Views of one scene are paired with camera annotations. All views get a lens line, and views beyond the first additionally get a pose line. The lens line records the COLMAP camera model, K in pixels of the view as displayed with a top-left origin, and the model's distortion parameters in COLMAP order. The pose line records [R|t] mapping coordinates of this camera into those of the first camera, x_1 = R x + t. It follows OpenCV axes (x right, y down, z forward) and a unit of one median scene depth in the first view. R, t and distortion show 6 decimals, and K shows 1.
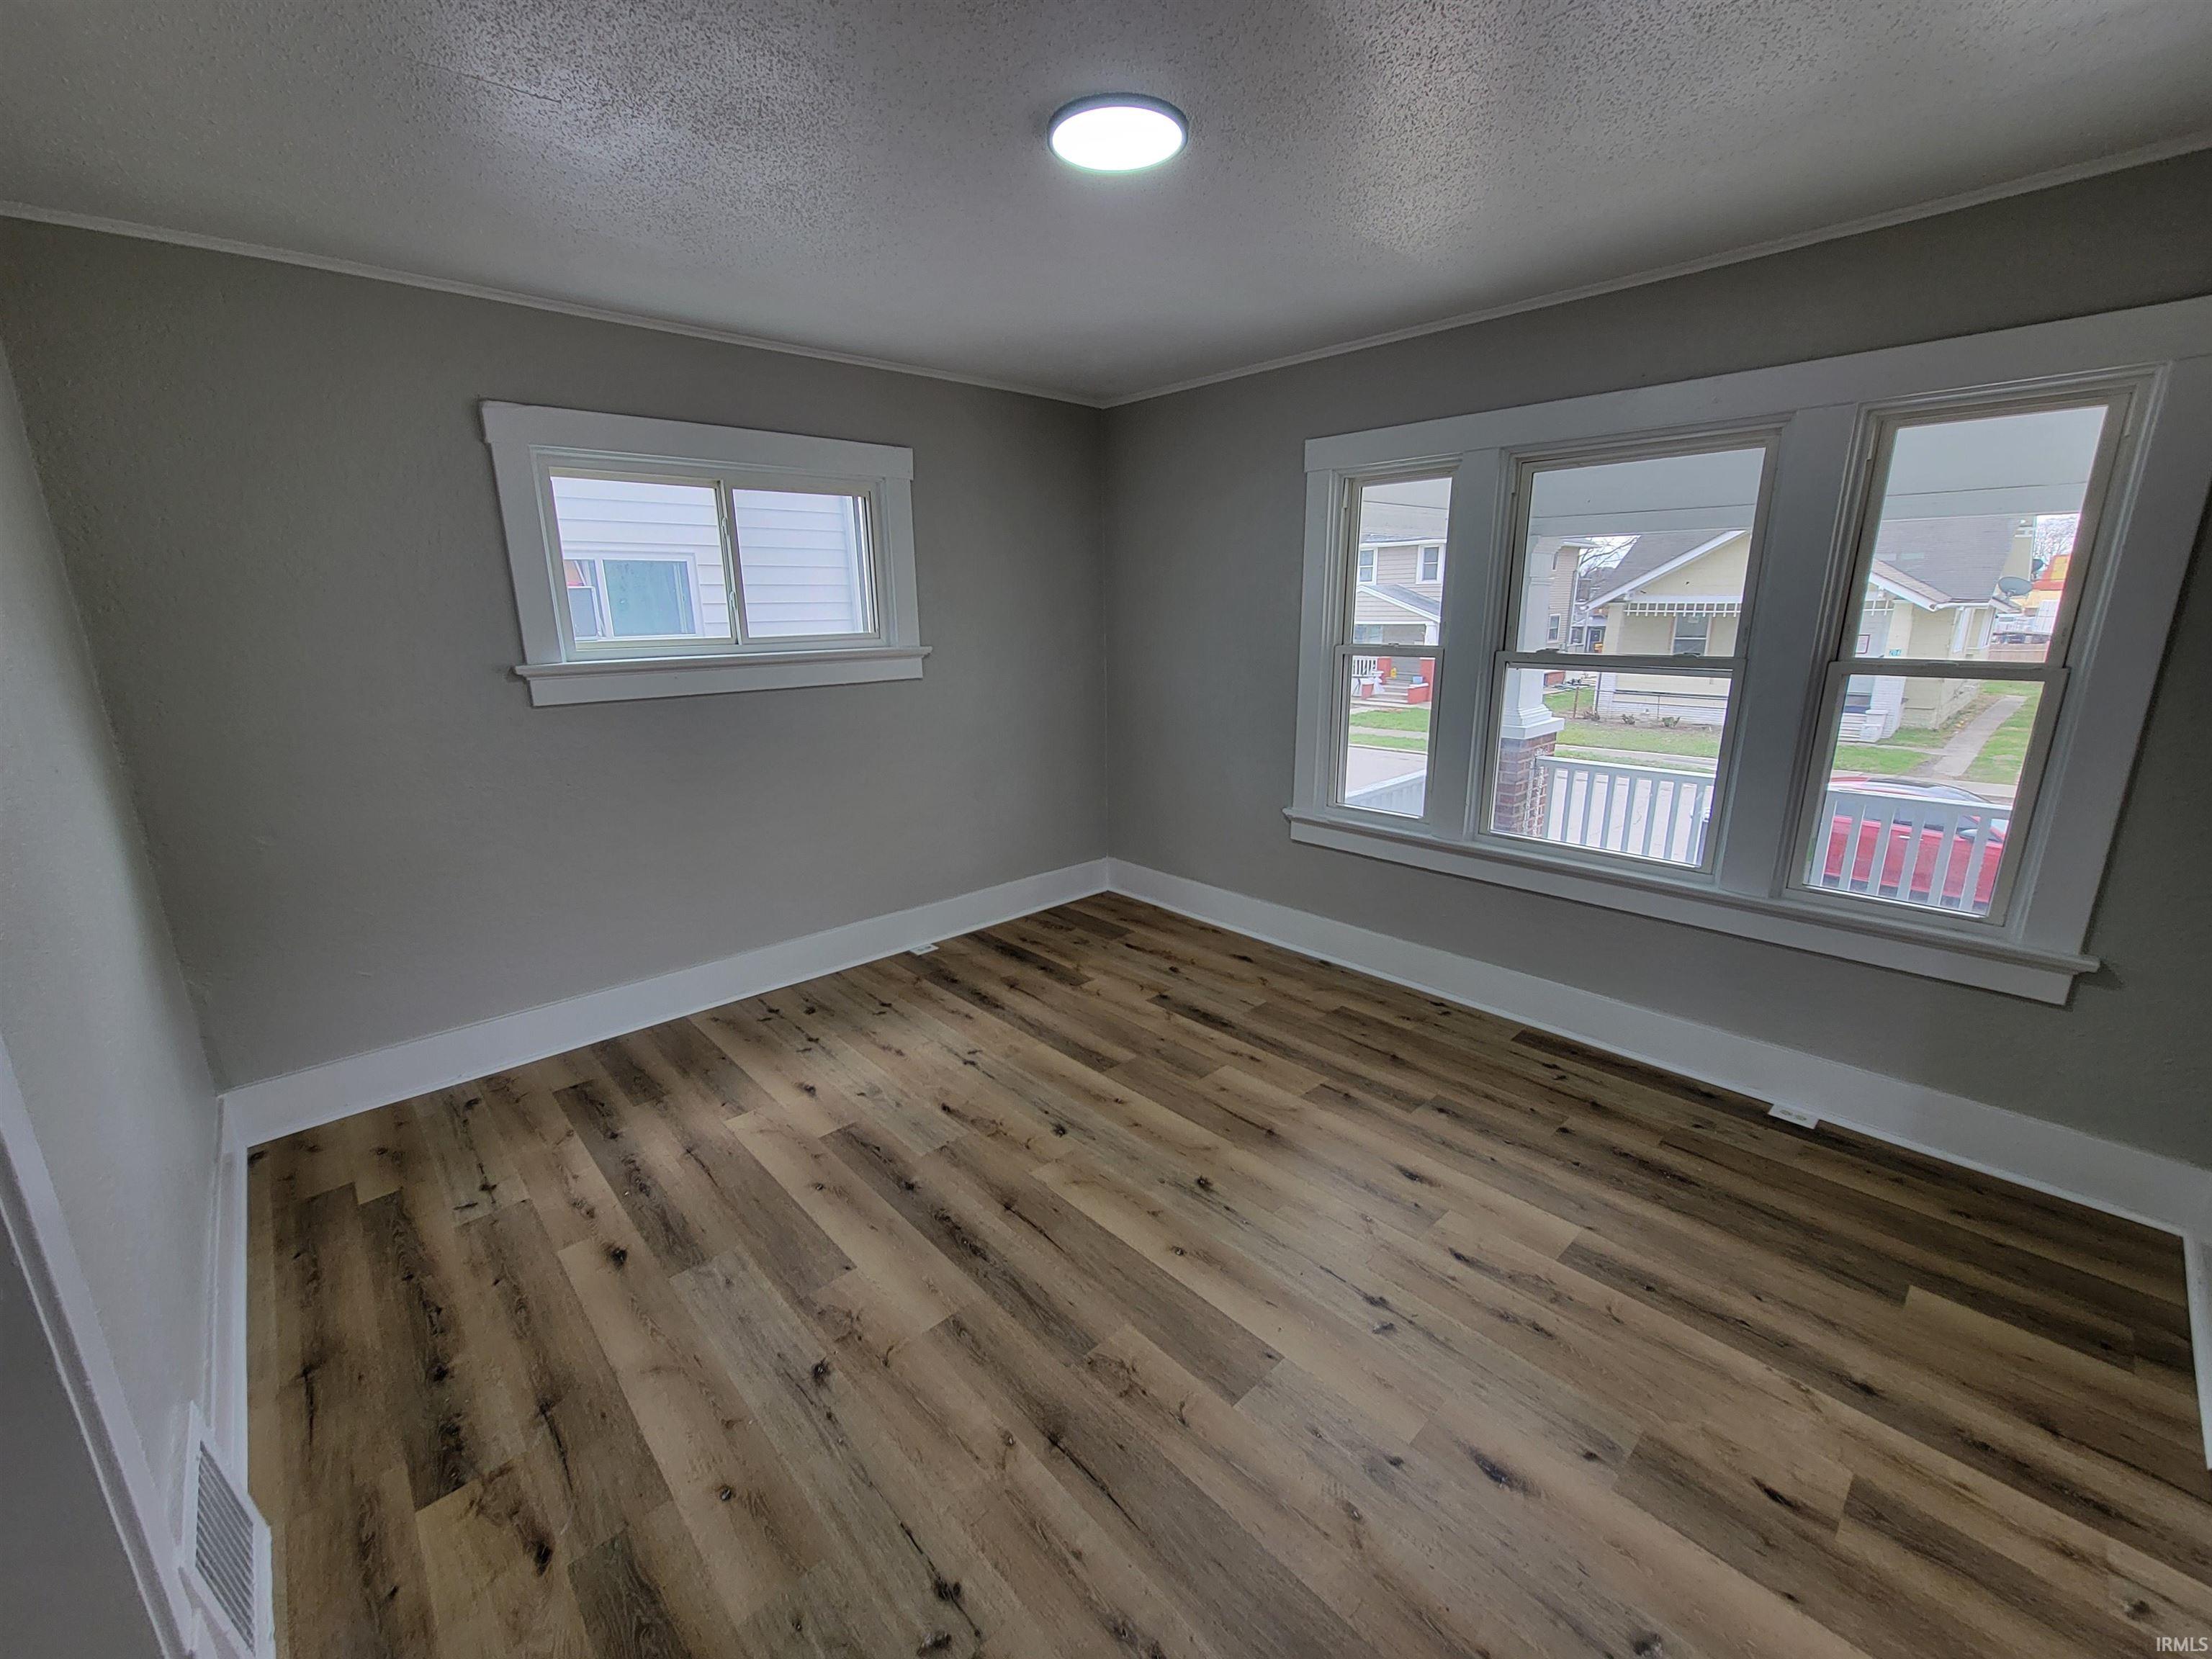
lens RADIAL K [[896.0, 0, 1112.5], [0, 896.0, 842.9], [0, 0, 1]] dist [-0.002977, 0.000442]
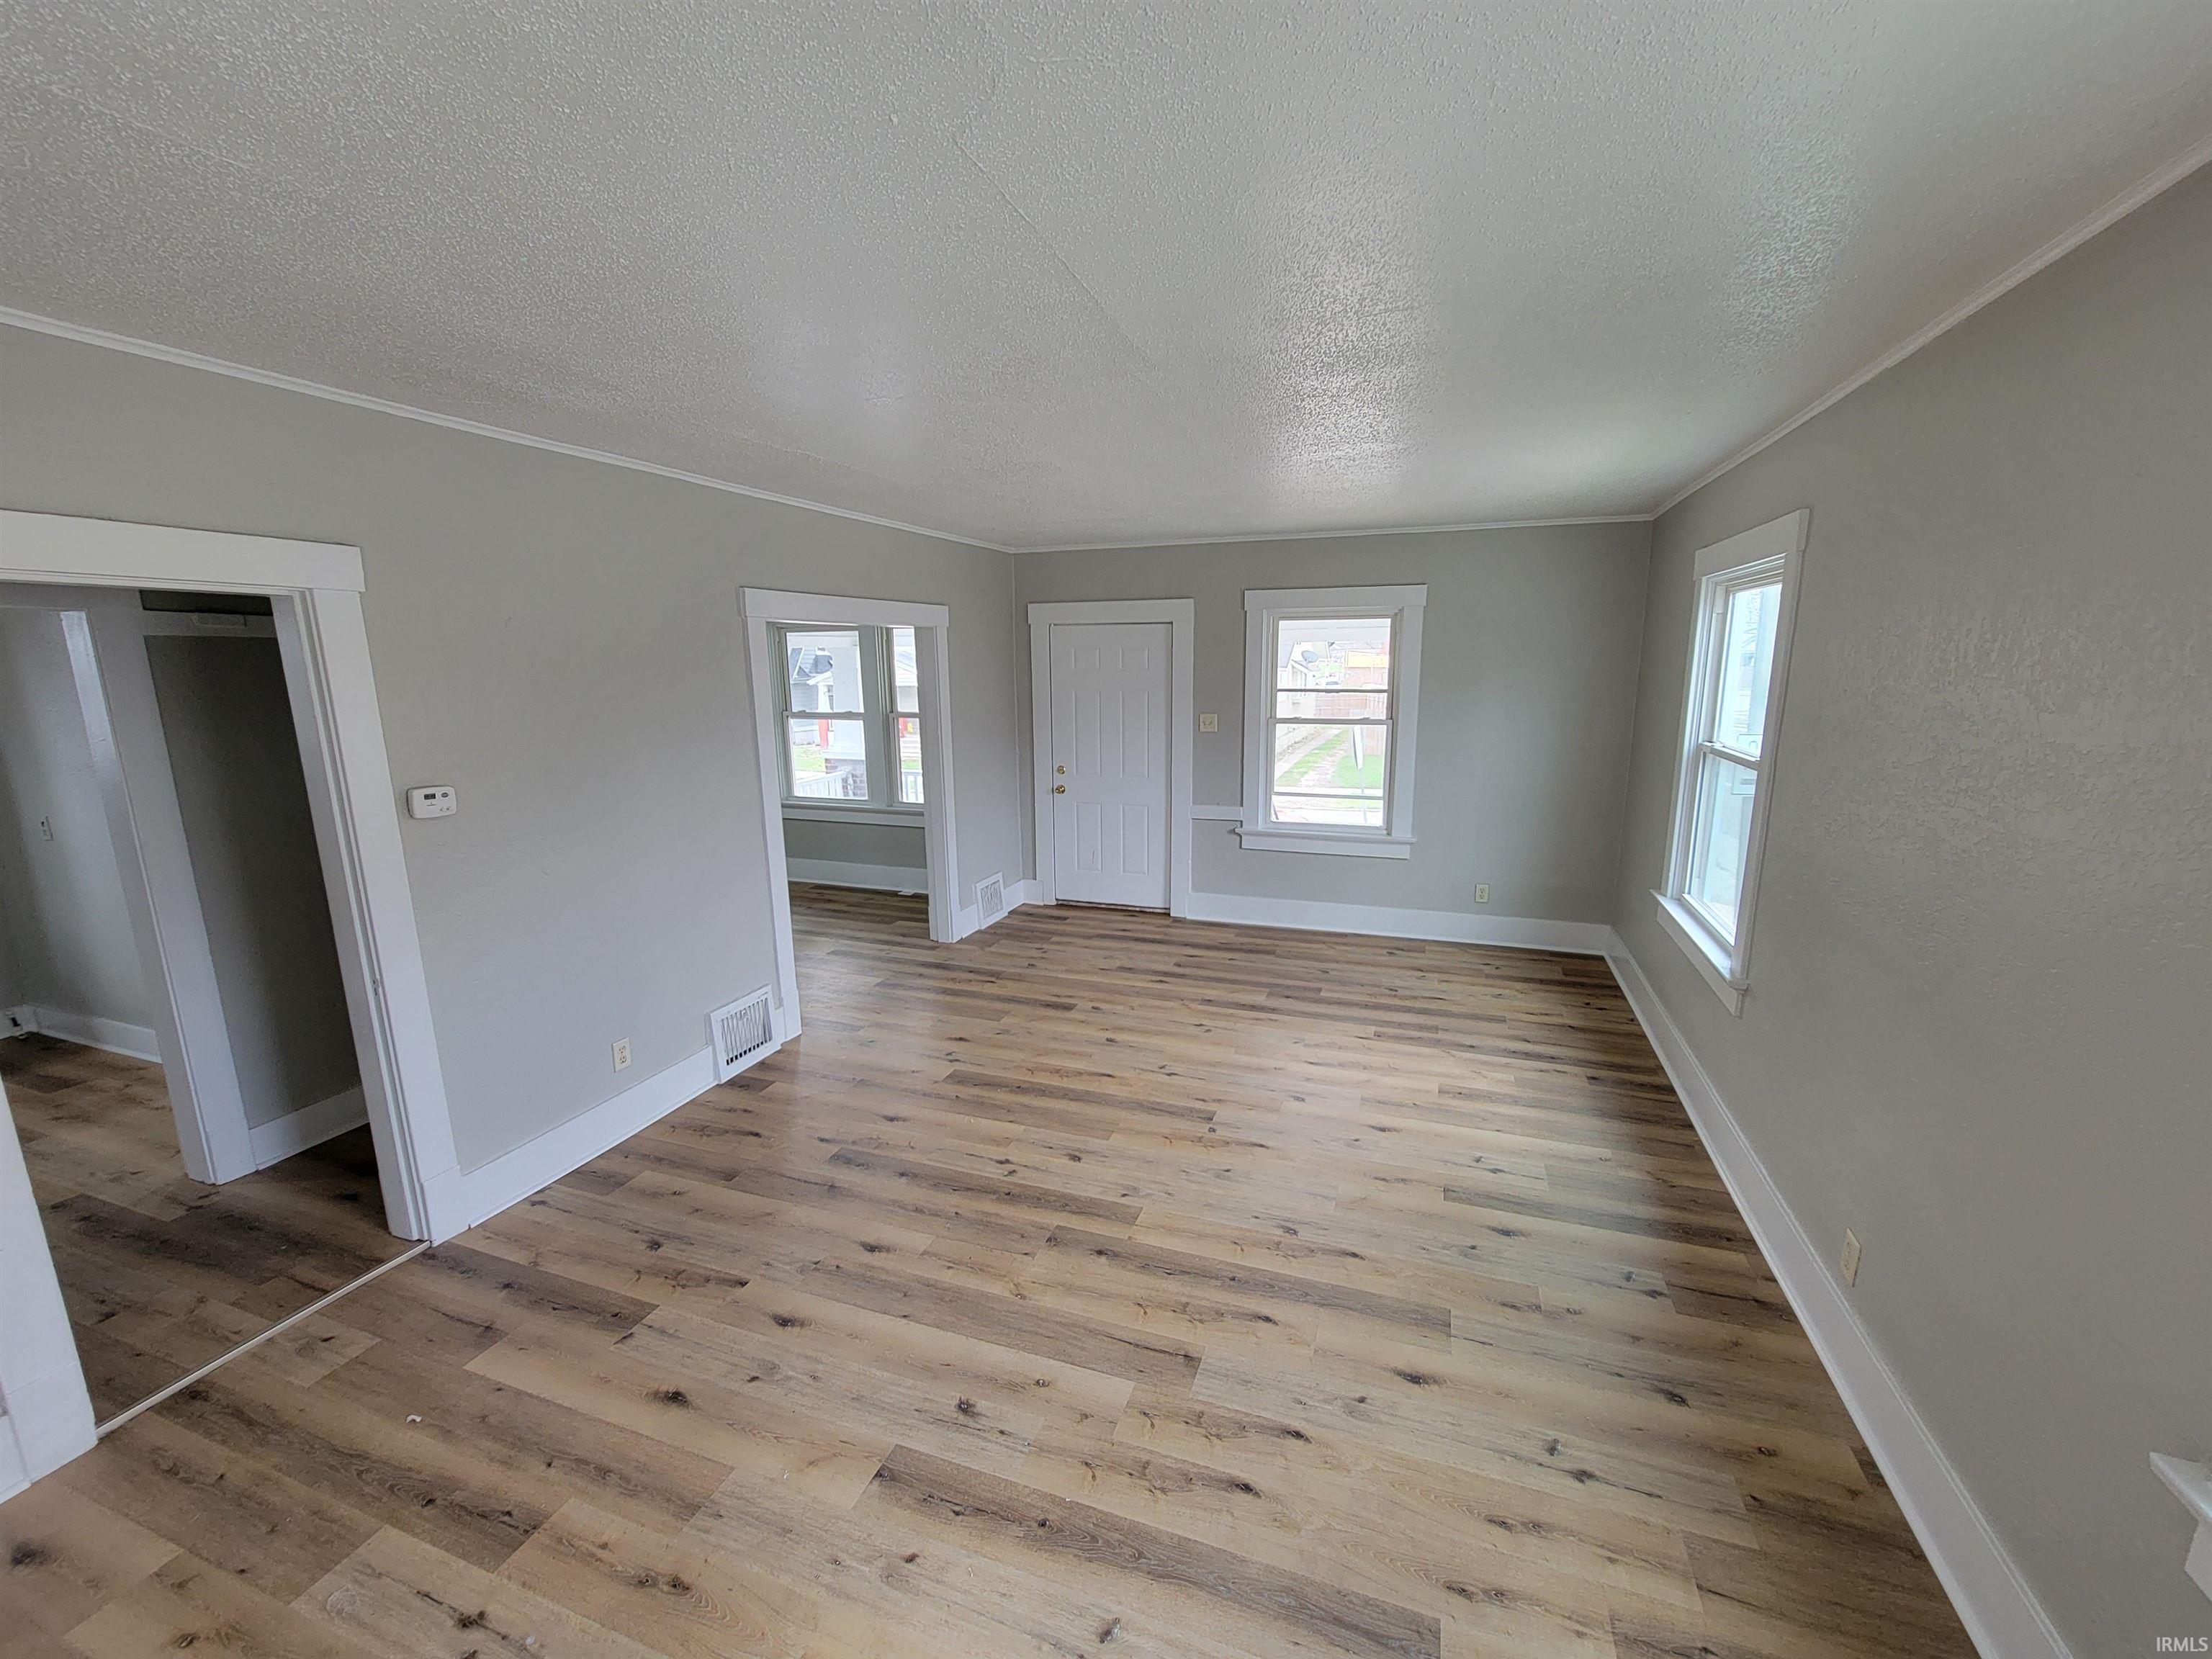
lens RADIAL K [[899.4, 0, 1111.7], [0, 899.4, 840.5], [0, 0, 1]] dist [-0.007066, 0.002611]
pose [[0.888428, -0.086969, 0.450701, 0.150087], [0.115848, 0.992584, -0.036828, 0.322277], [-0.444156, 0.084932, 0.891915, -1.532323]]
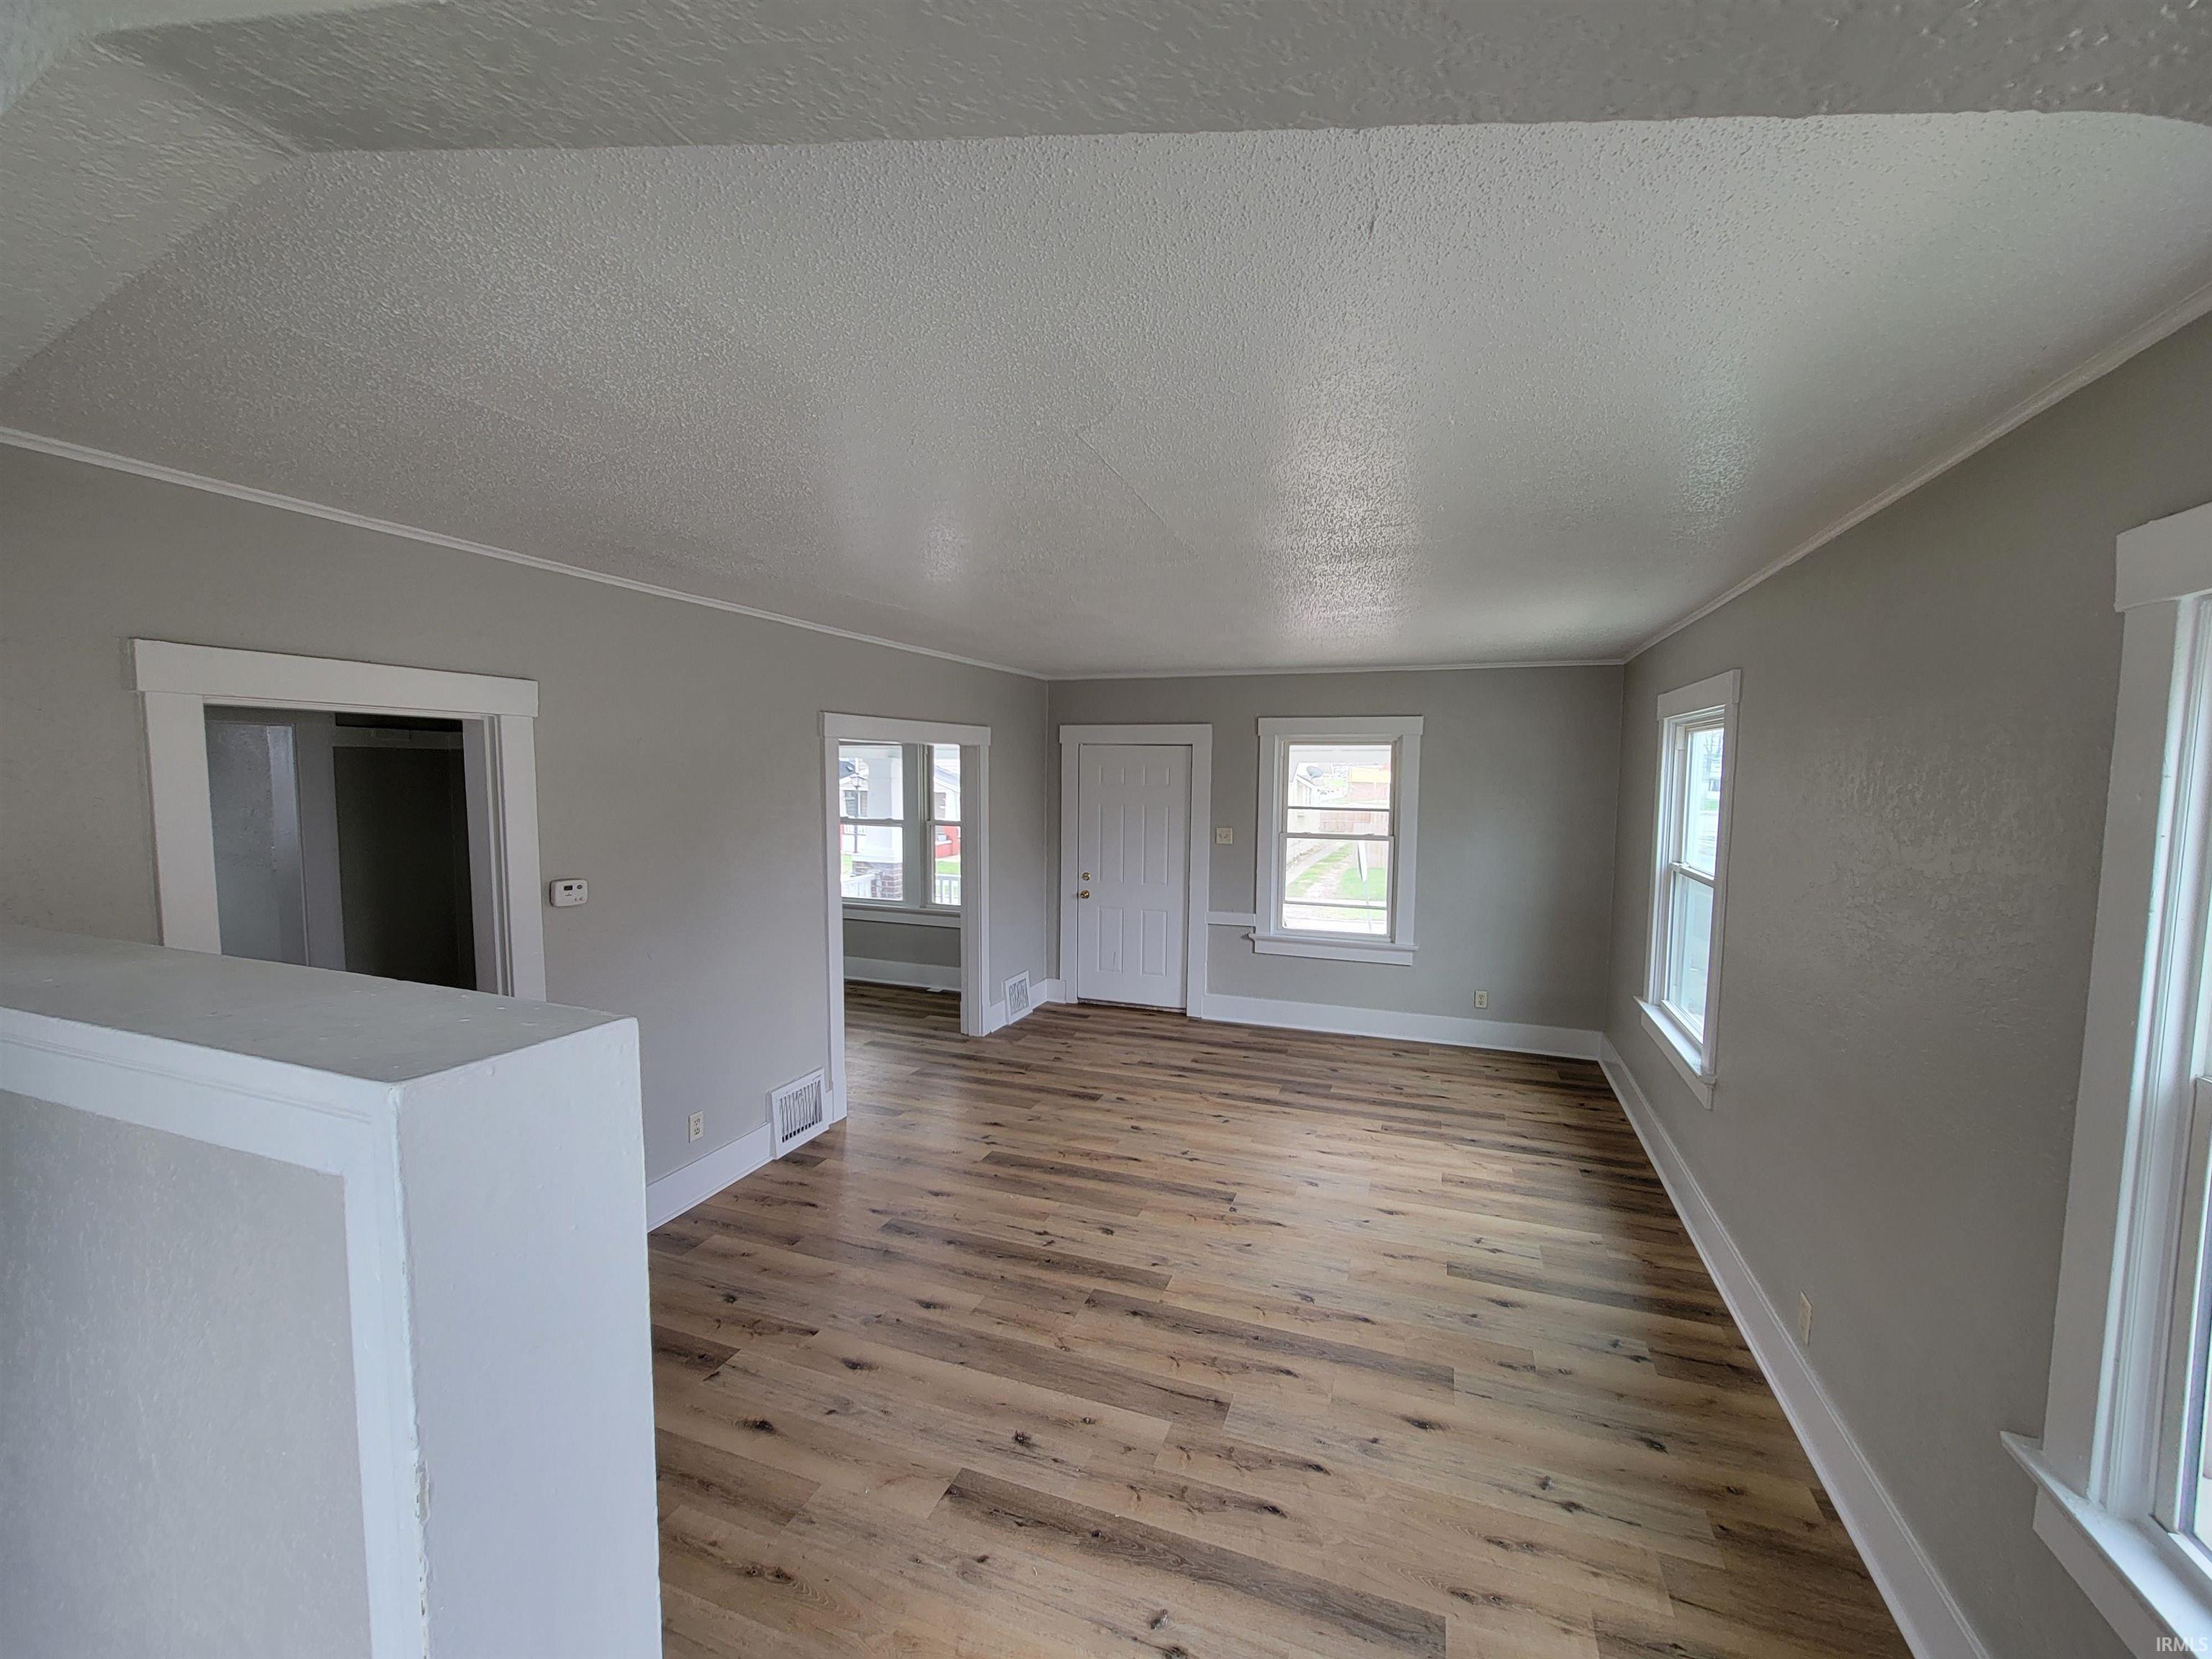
lens RADIAL K [[896.0, 0, 1112.5], [0, 896.0, 842.9], [0, 0, 1]] dist [-0.002977, 0.000442]
pose [[0.891607, -0.016708, 0.452502, 0.037588], [0.095936, 0.983603, -0.152714, 0.336840], [-0.442531, 0.179572, 0.878590, -1.652309]]
